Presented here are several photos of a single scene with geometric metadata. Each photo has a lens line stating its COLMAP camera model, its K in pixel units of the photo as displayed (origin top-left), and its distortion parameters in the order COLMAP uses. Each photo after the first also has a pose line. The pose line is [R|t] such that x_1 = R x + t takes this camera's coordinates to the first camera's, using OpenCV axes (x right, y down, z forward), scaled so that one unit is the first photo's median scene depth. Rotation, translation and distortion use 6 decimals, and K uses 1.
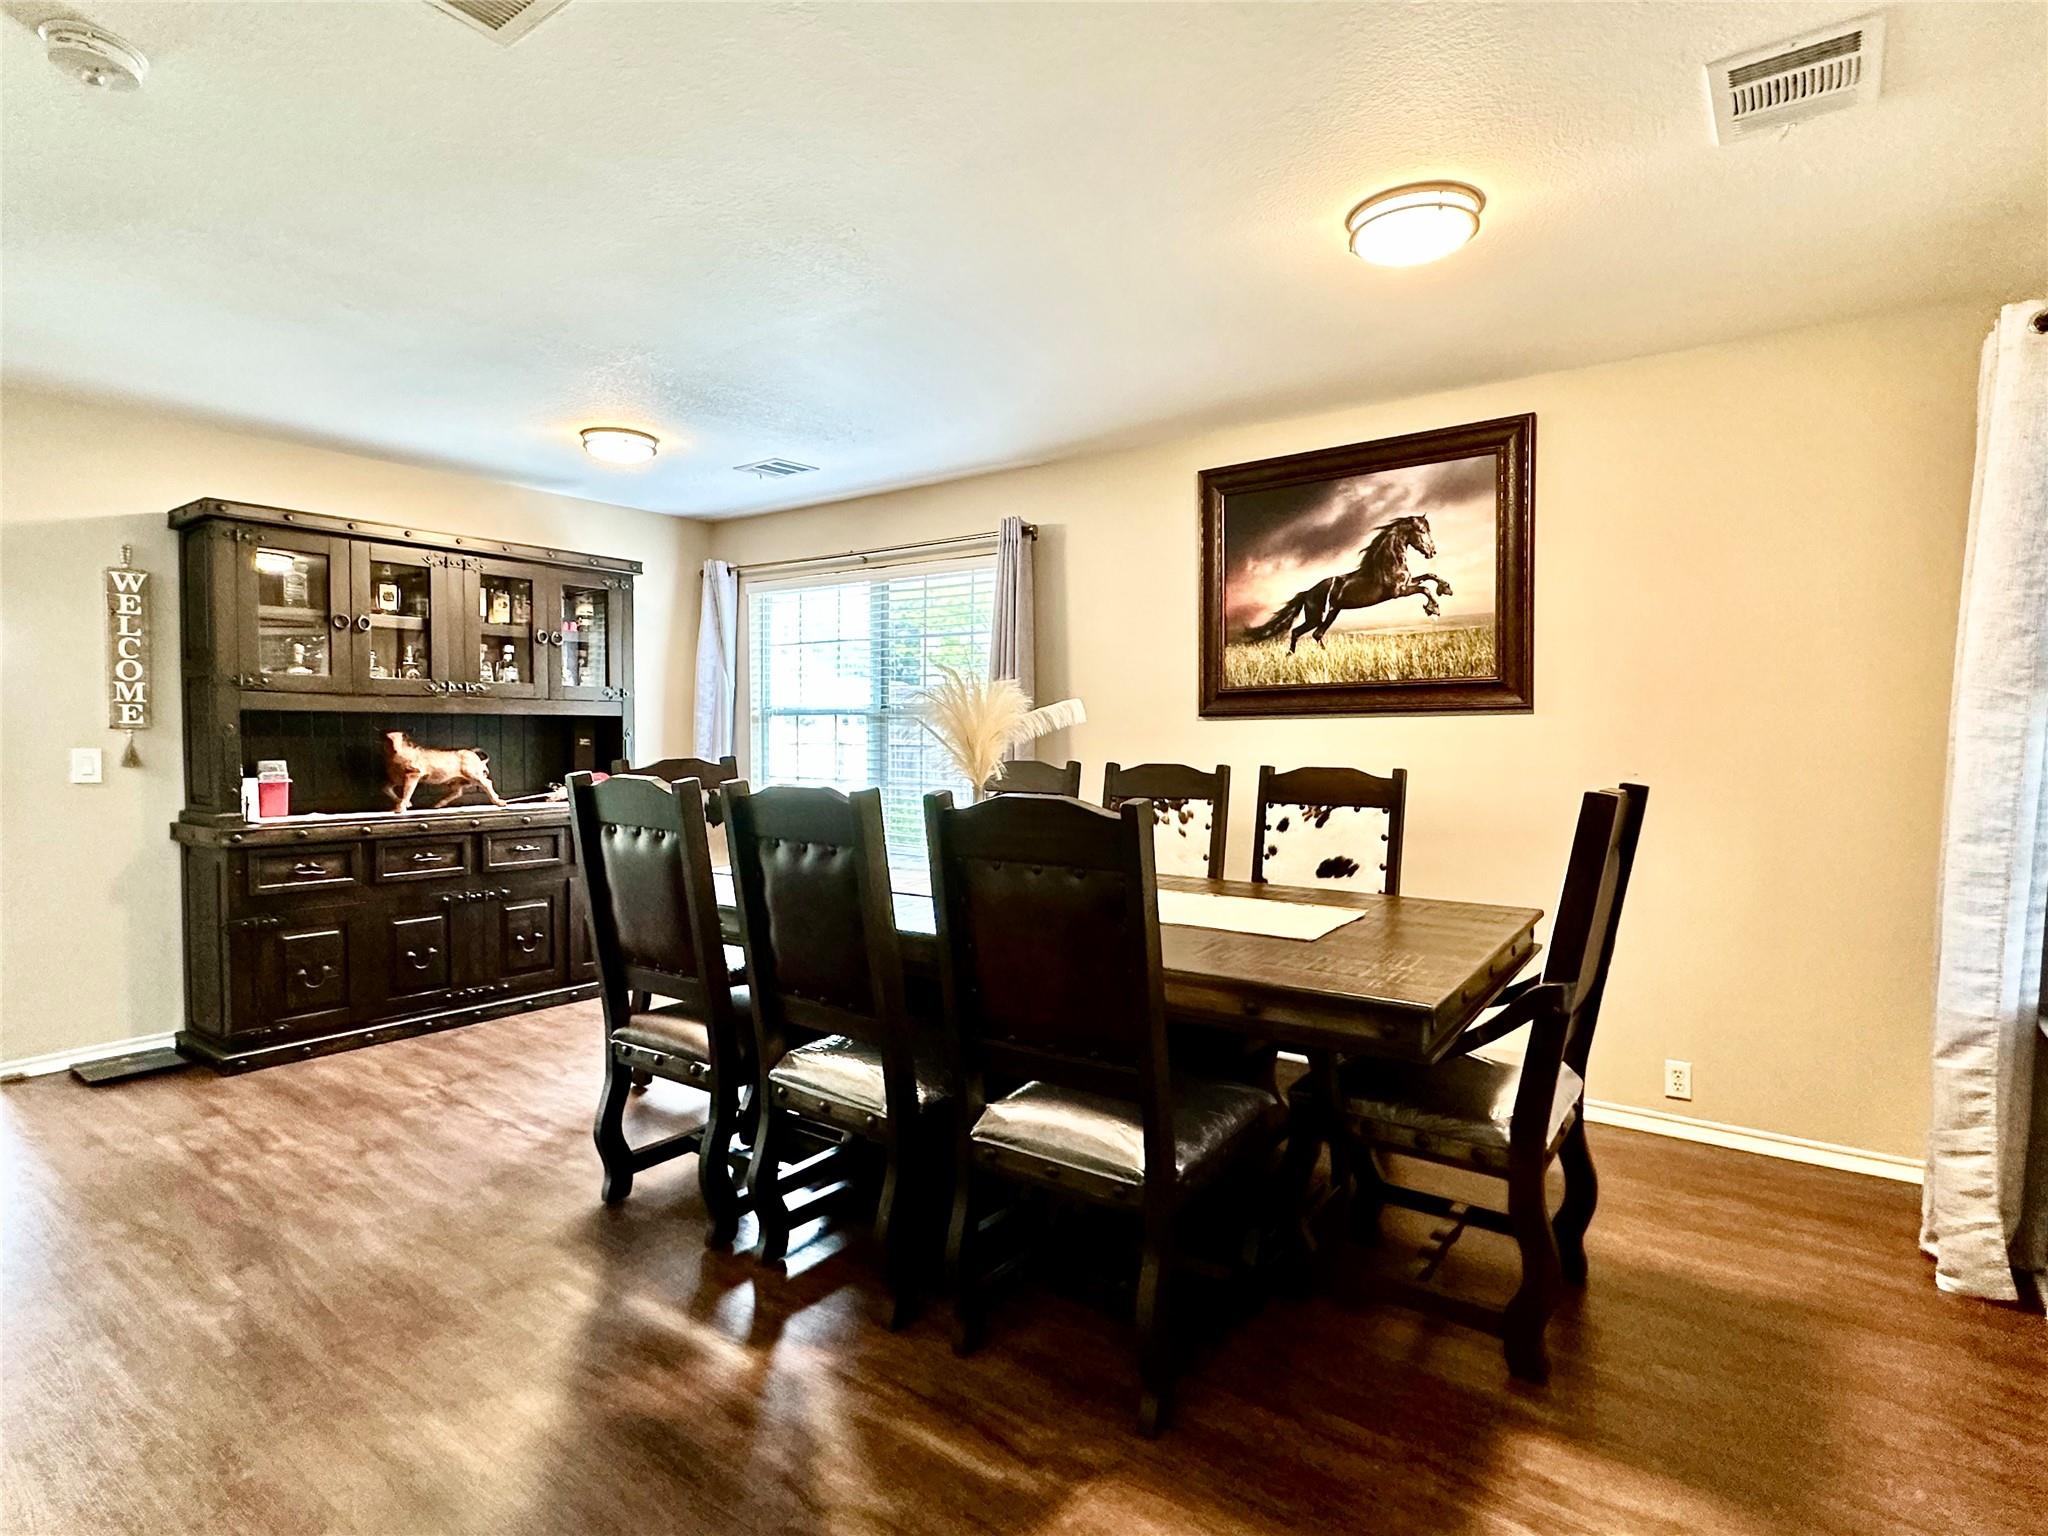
lens RADIAL K [[1101.2, 0, 1017.6], [0, 1101.2, 778.2], [0, 0, 1]] dist [-0.000110, 0.000466]
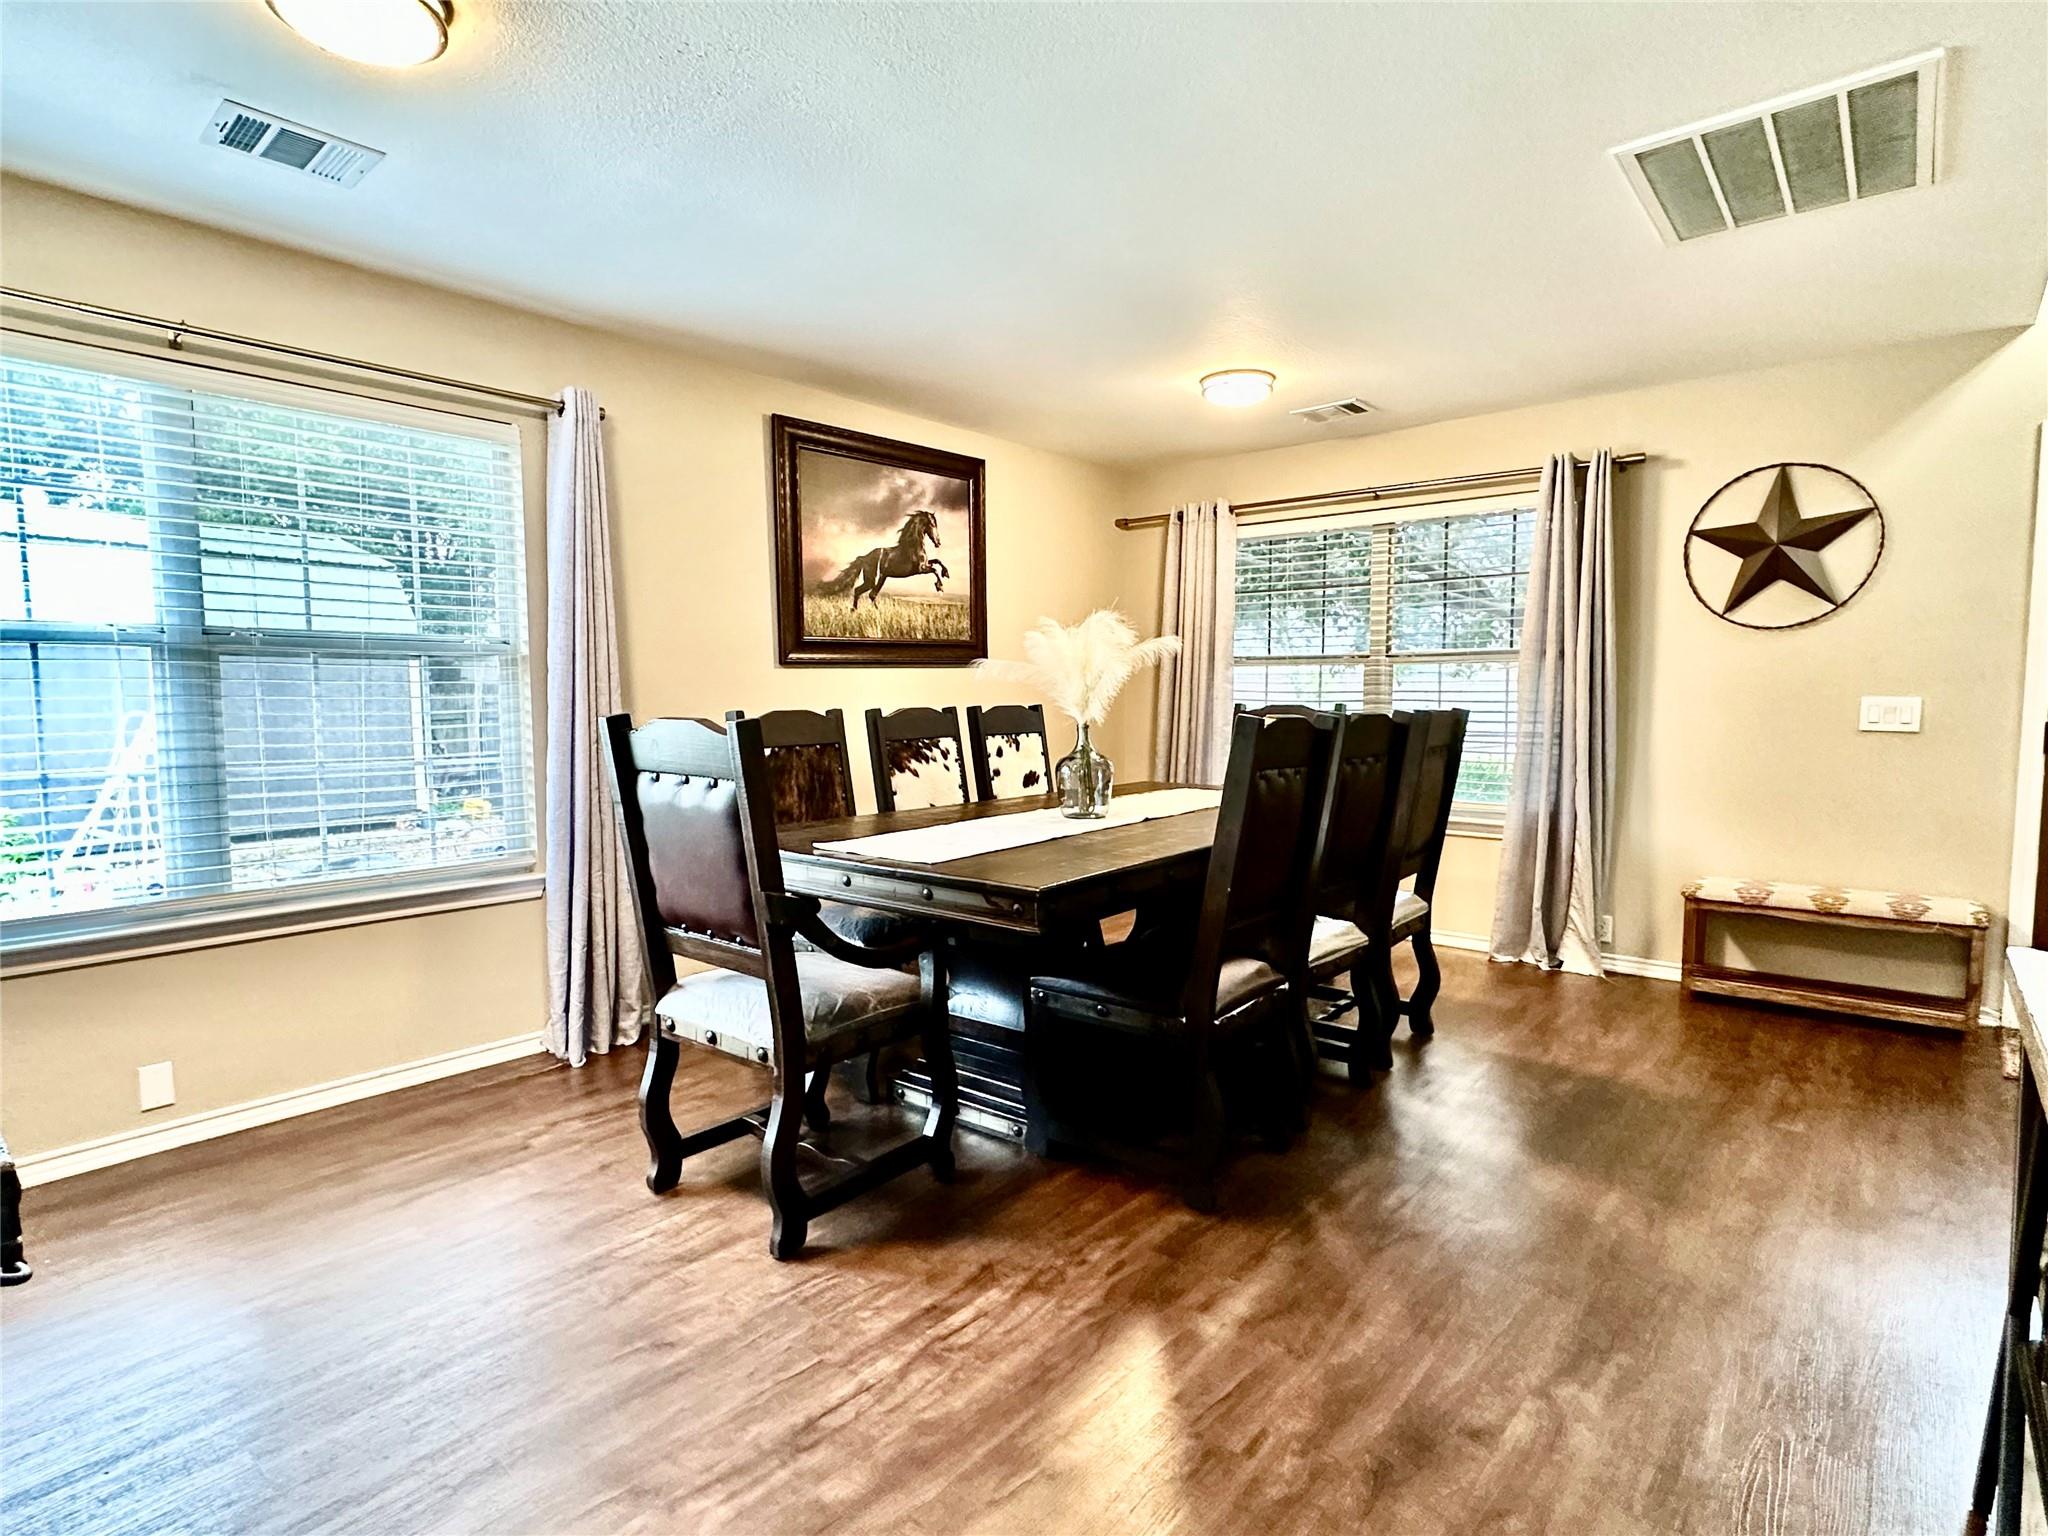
lens RADIAL K [[1101.2, 0, 1017.6], [0, 1101.2, 778.2], [0, 0, 1]] dist [-0.000110, 0.000466]
pose [[0.033026, -0.083864, 0.995930, -0.949058], [0.046042, 0.995543, 0.082304, -0.028555], [-0.998393, 0.043136, 0.036740, 0.859721]]
